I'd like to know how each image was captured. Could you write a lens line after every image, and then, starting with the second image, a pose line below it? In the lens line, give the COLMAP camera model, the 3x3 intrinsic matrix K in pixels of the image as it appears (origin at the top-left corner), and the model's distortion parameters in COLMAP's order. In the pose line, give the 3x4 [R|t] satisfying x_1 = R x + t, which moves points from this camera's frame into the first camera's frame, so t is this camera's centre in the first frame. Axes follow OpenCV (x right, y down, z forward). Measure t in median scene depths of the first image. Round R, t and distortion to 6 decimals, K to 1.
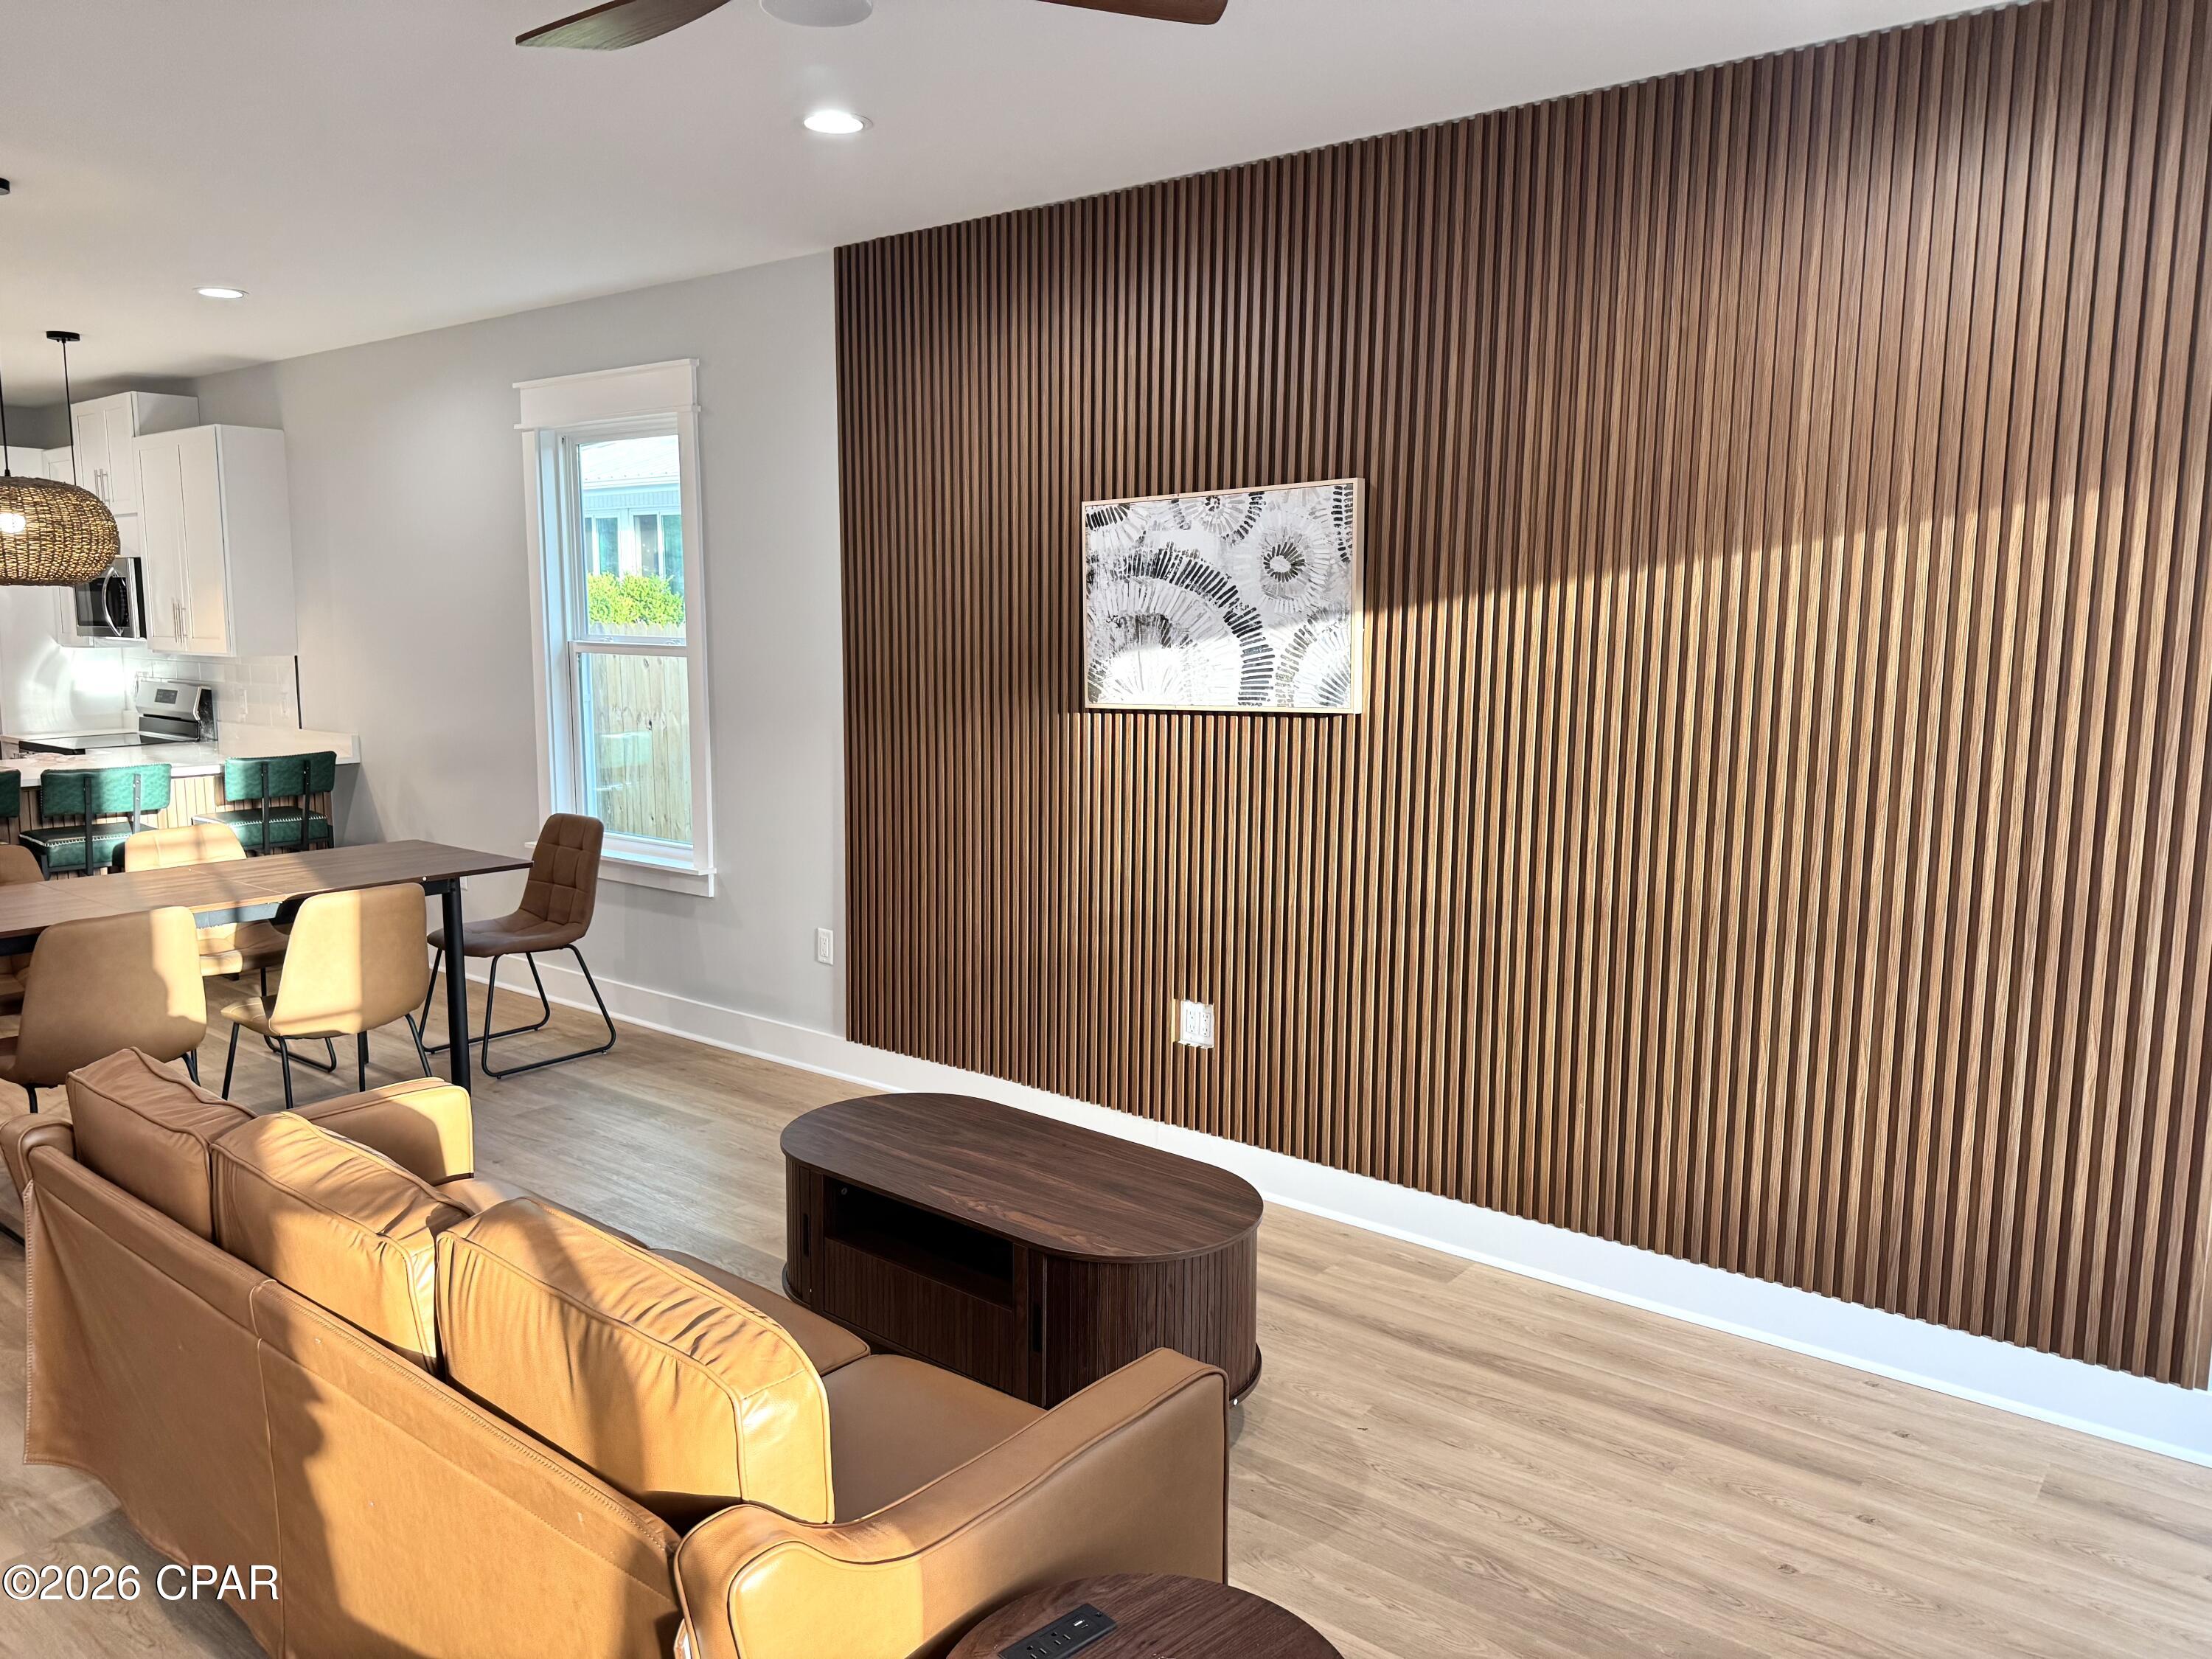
lens RADIAL K [[1547.9, 0, 1112.5], [0, 1547.9, 825.1], [0, 0, 1]] dist [0.062269, -0.067043]
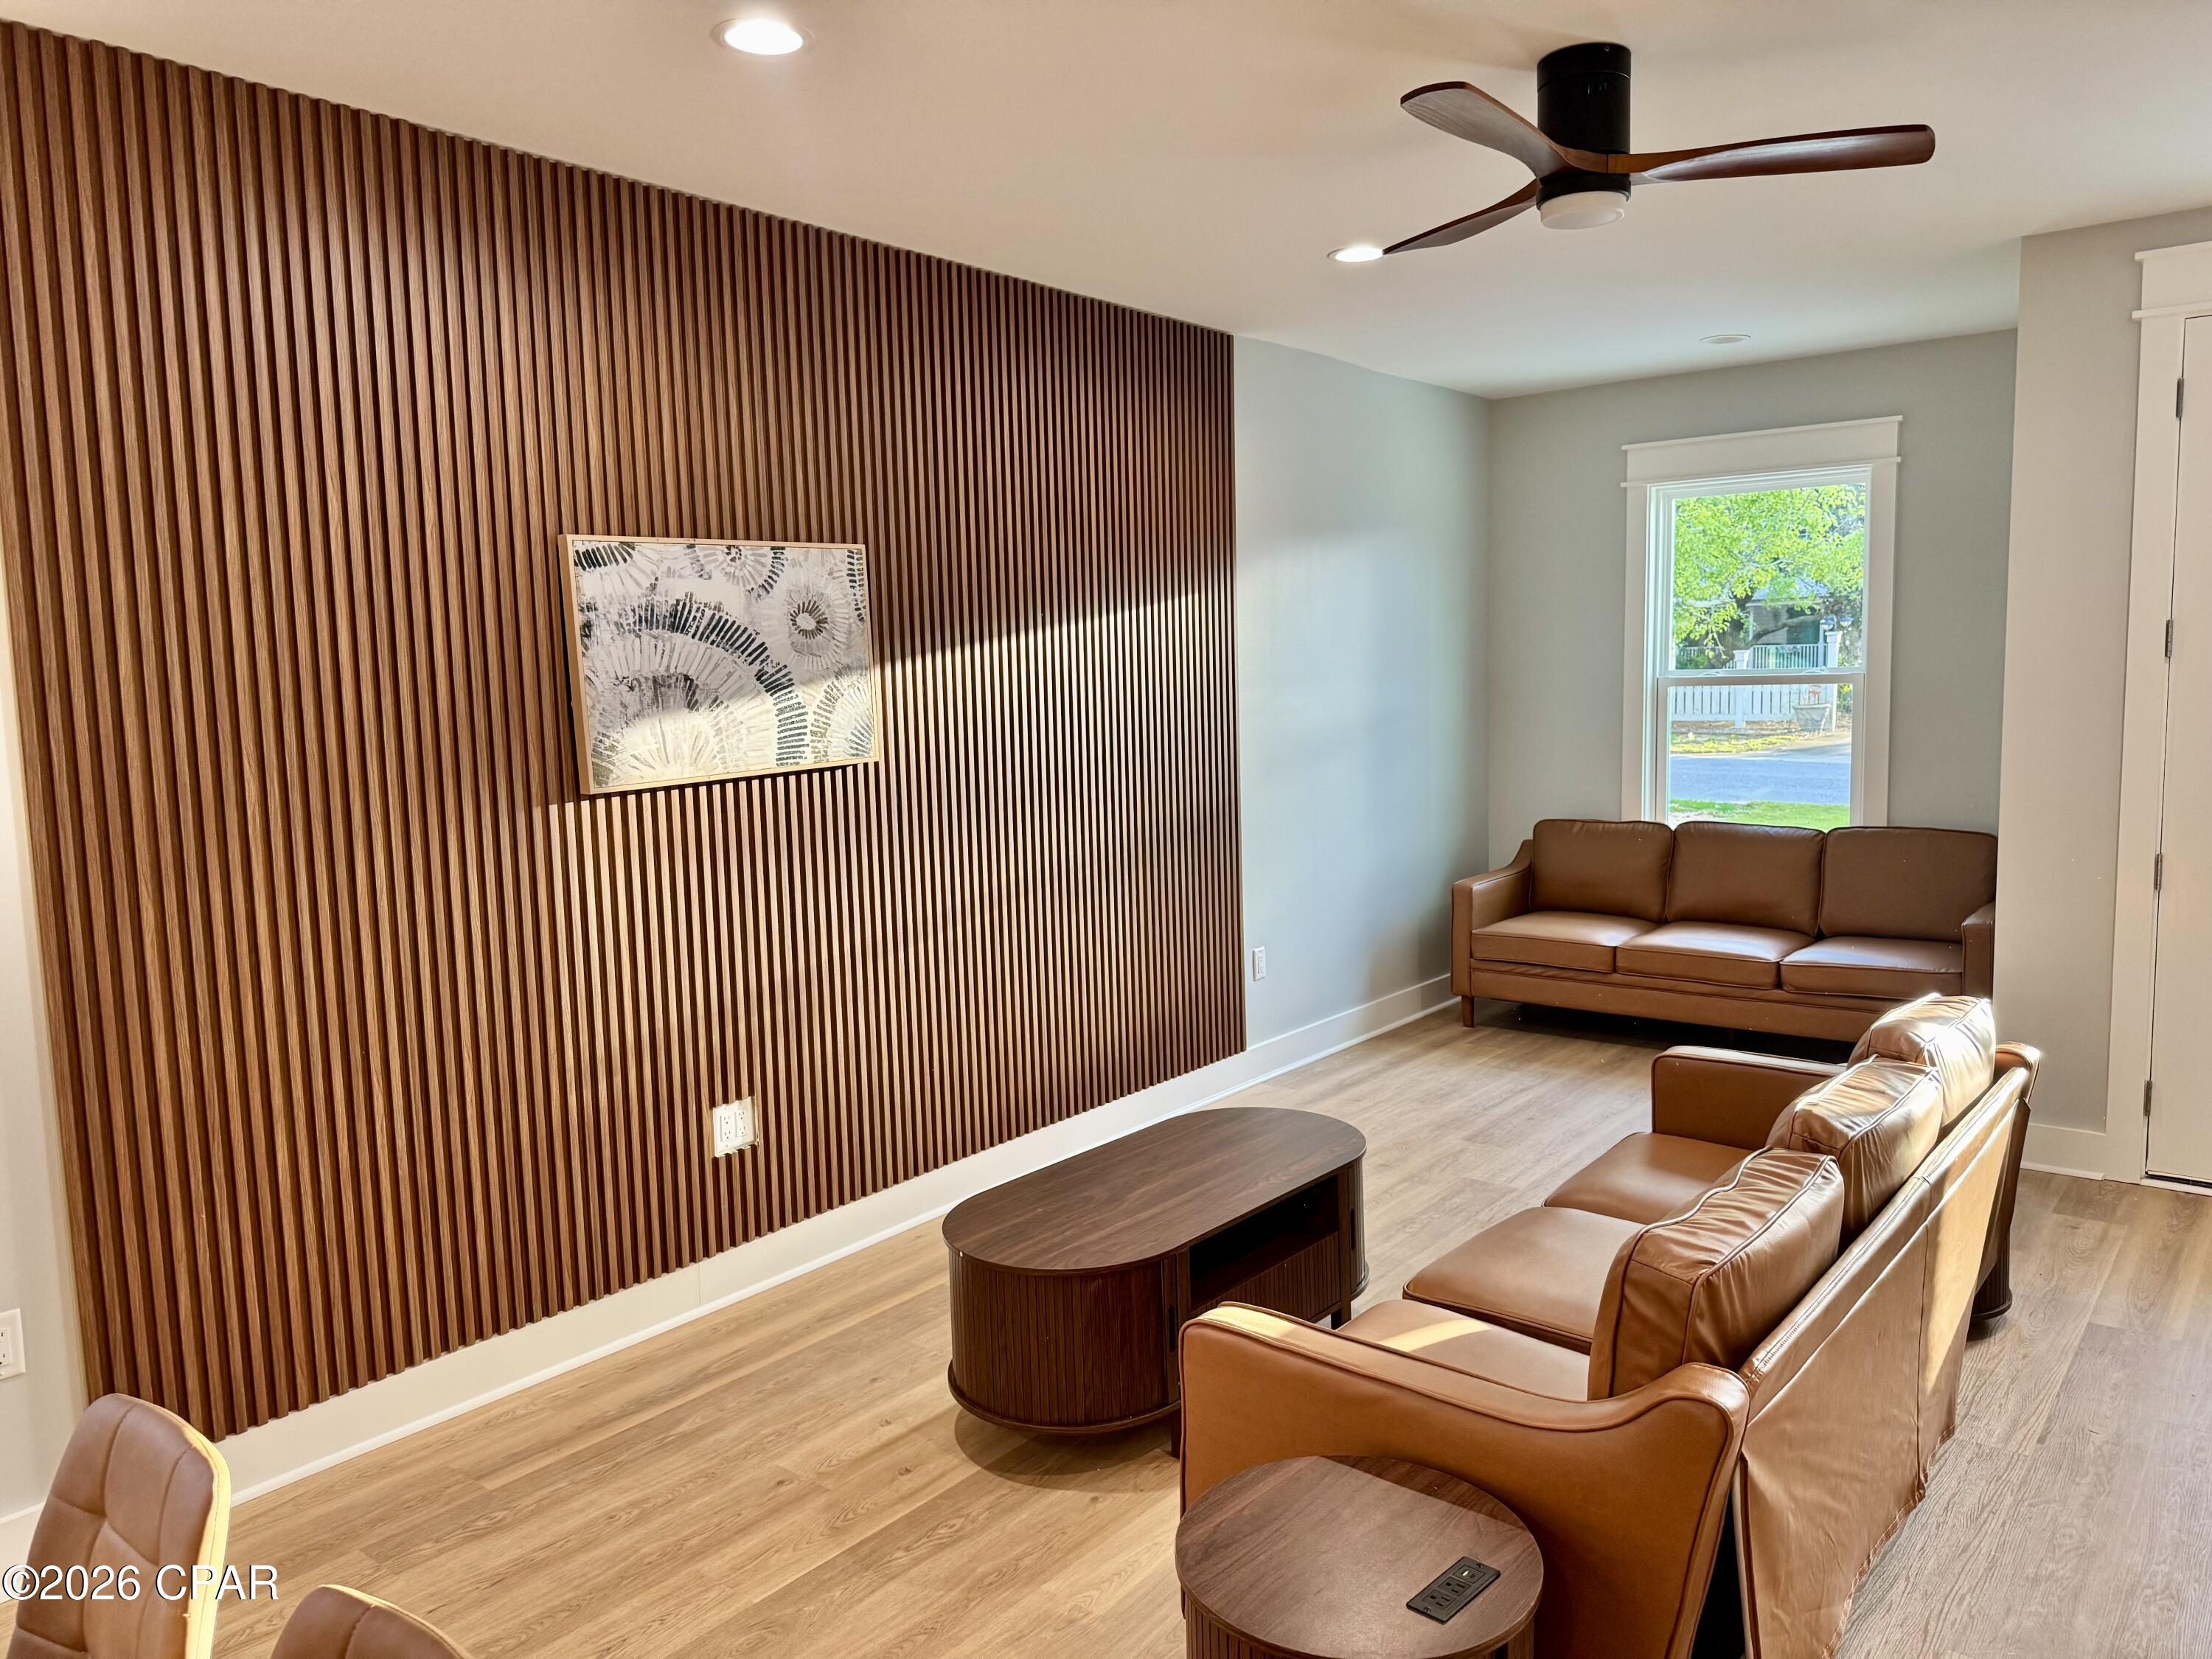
lens RADIAL K [[1547.9, 0, 1121.2], [0, 1547.9, 840.3], [0, 0, 1]] dist [0.062269, -0.067043]
pose [[-0.004147, -0.119730, 0.992798, -0.879038], [0.155417, 0.980665, 0.118916, -0.113489], [-0.987840, 0.154791, 0.014541, 0.781533]]
